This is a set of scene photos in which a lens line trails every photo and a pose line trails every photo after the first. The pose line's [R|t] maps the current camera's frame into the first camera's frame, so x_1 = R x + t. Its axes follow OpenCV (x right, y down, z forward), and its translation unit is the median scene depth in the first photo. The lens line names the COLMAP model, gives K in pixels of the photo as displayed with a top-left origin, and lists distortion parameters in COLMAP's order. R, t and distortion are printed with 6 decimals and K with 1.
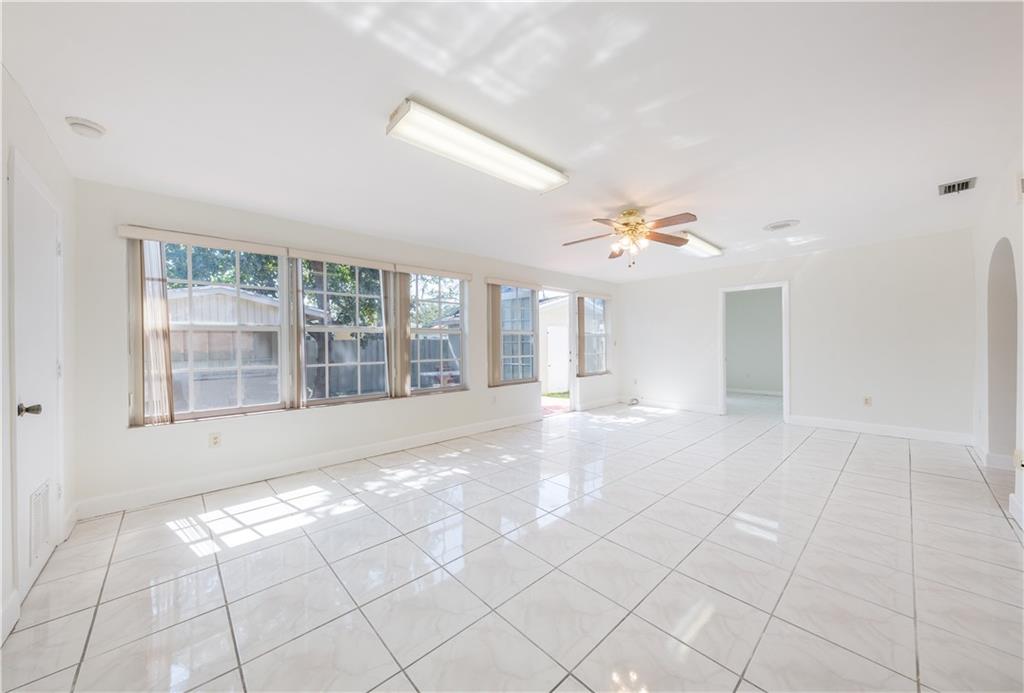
lens RADIAL K [[367.1, 0, 517.9], [0, 367.1, 345.6], [0, 0, 1]] dist [0.000907, 0.000092]
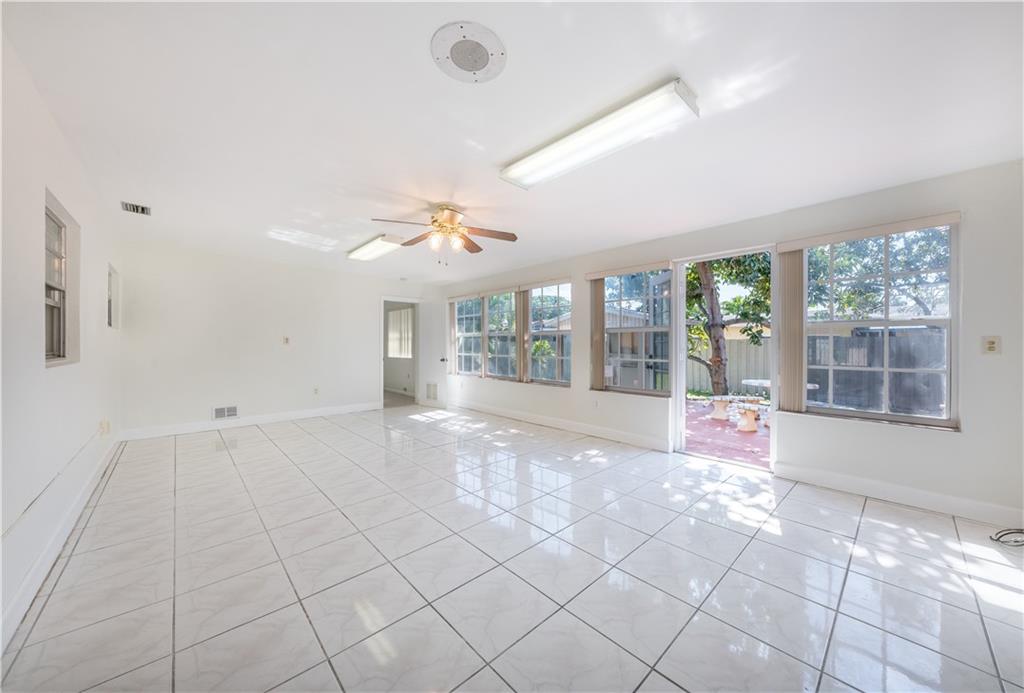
lens RADIAL K [[367.1, 0, 517.9], [0, 367.1, 345.6], [0, 0, 1]] dist [0.000907, 0.000092]
pose [[-0.002172, 0.011830, -0.999928, 0.918870], [-0.004135, 0.999921, 0.011839, -0.010773], [0.999989, 0.004161, -0.002123, 0.860323]]
